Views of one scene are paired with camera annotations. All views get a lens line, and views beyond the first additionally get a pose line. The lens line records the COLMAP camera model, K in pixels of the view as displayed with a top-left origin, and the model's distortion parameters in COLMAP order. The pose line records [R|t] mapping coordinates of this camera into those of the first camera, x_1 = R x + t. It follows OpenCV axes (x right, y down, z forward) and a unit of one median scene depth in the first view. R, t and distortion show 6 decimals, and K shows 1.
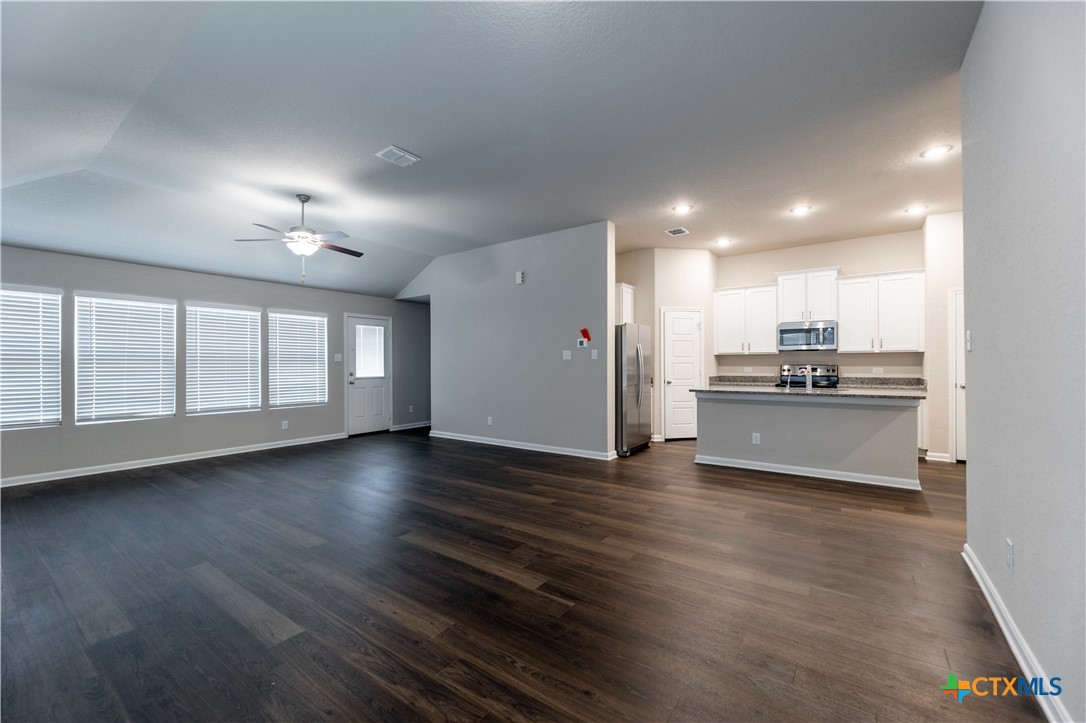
lens RADIAL K [[438.6, 0, 534.5], [0, 438.6, 361.5], [0, 0, 1]] dist [0.000781, -0.000066]
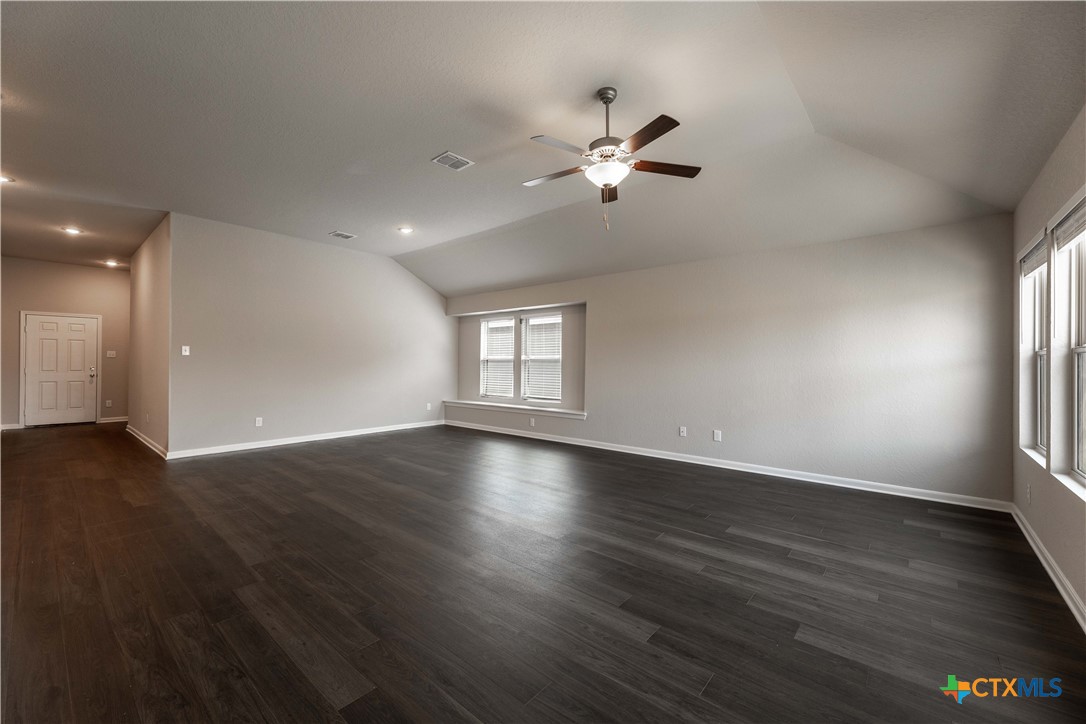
lens RADIAL K [[438.6, 0, 533.9], [0, 438.6, 362.2], [0, 0, 1]] dist [0.000781, -0.000066]
pose [[-0.996564, -0.000174, 0.082832, -0.374532], [-0.000693, 0.999980, -0.006227, 0.009106], [-0.082829, -0.006263, -0.996544, 1.290790]]
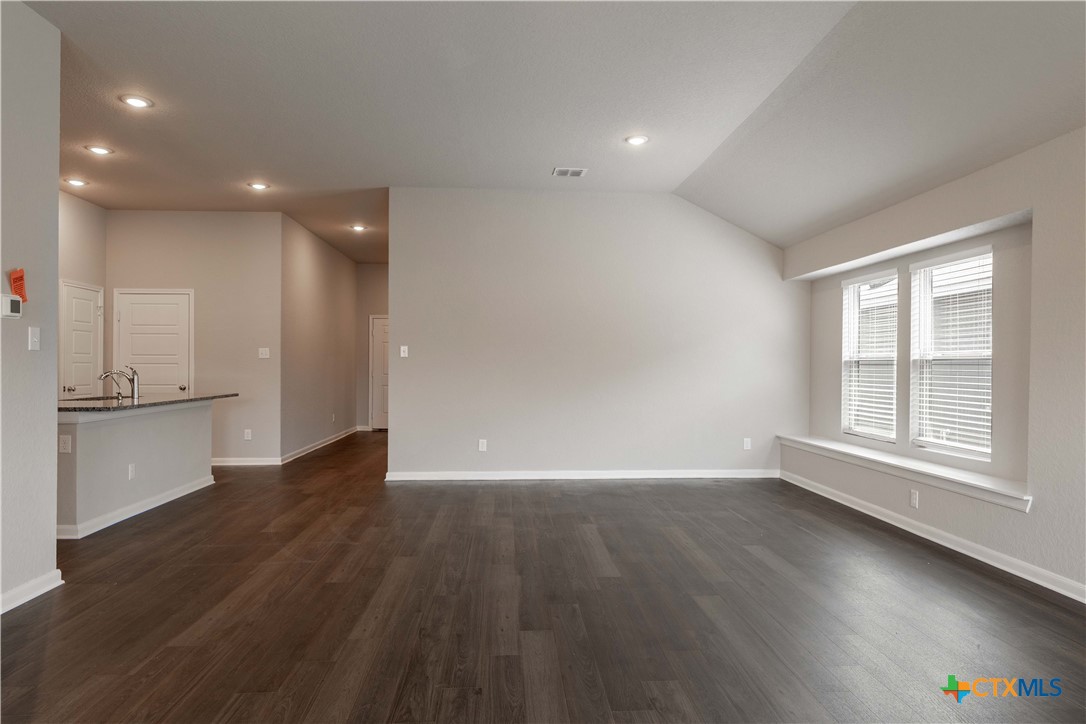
lens RADIAL K [[648.9, 0, 540.7], [0, 648.9, 365.7], [0, 0, 1]] dist [-0.003759, -0.000345]
pose [[-0.637782, 0.000173, 0.770217, -0.587499], [-0.005193, 0.999976, -0.004524, 0.008146], [-0.770199, -0.006885, -0.637766, 0.968080]]
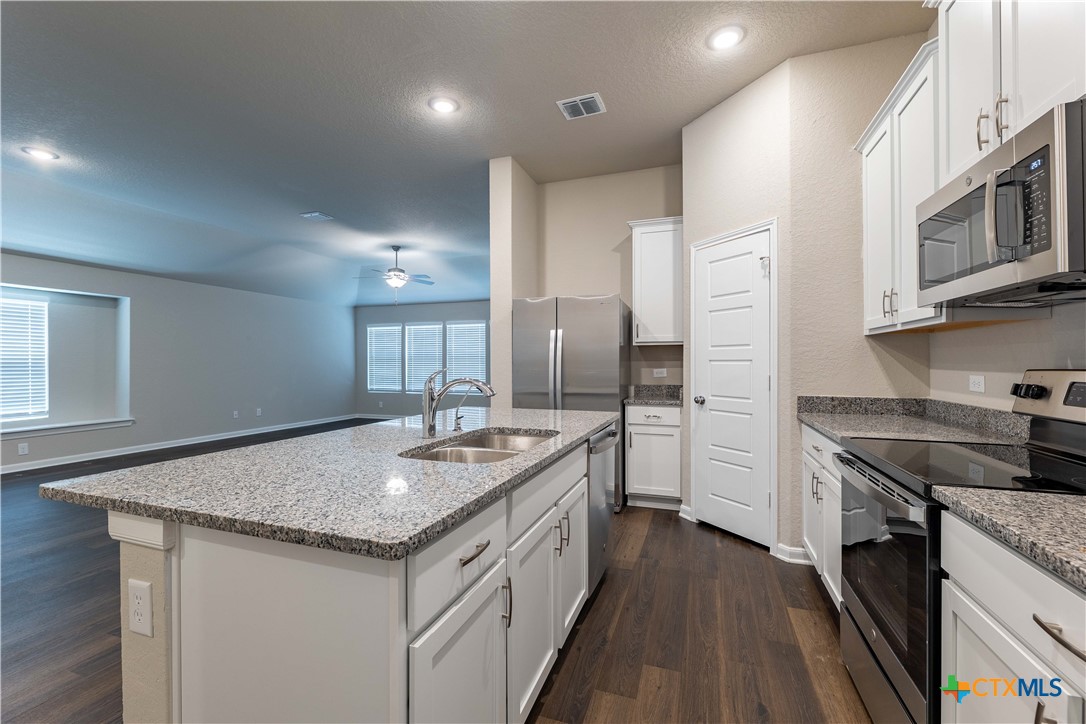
lens RADIAL K [[452.8, 0, 541.7], [0, 452.8, 363.8], [0, 0, 1]] dist [0.003256, 0.000610]
pose [[0.287732, 0.006411, -0.957689, 0.835630], [0.008114, 0.999925, 0.009131, 0.001897], [0.957676, -0.010398, 0.287659, 0.811374]]
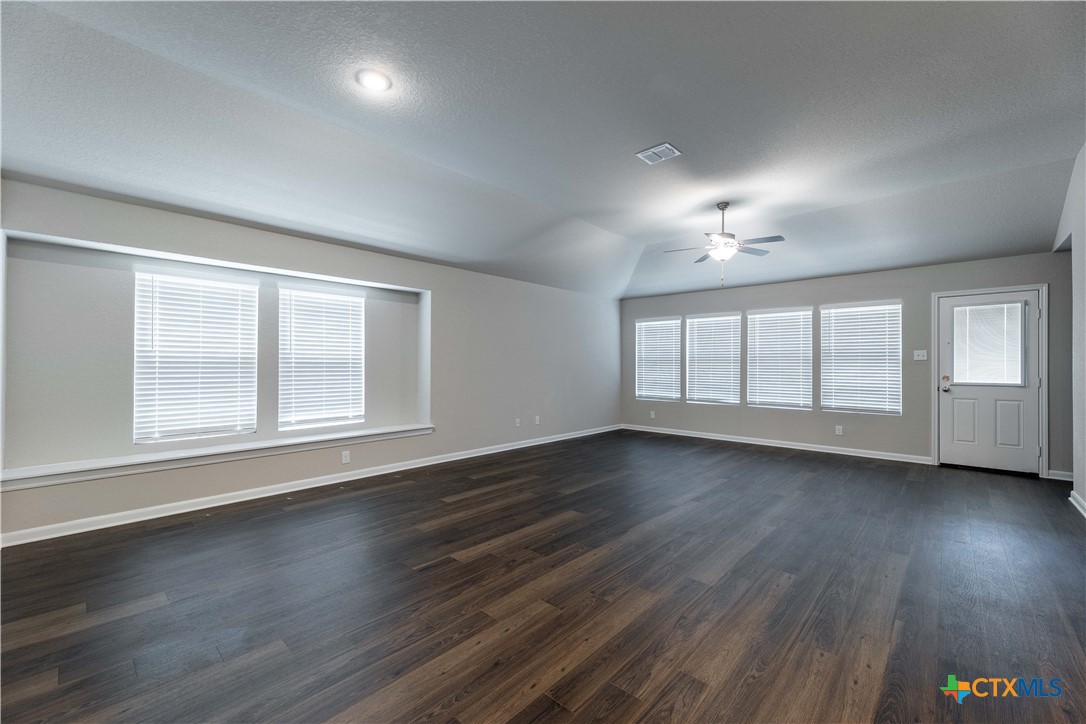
lens RADIAL K [[438.6, 0, 545.1], [0, 438.6, 364.6], [0, 0, 1]] dist [0.000781, -0.000066]
pose [[-0.106637, 0.004952, -0.994286, 0.447012], [0.005152, 0.999977, 0.004428, 0.001314], [0.994285, -0.004650, -0.106660, 0.542825]]
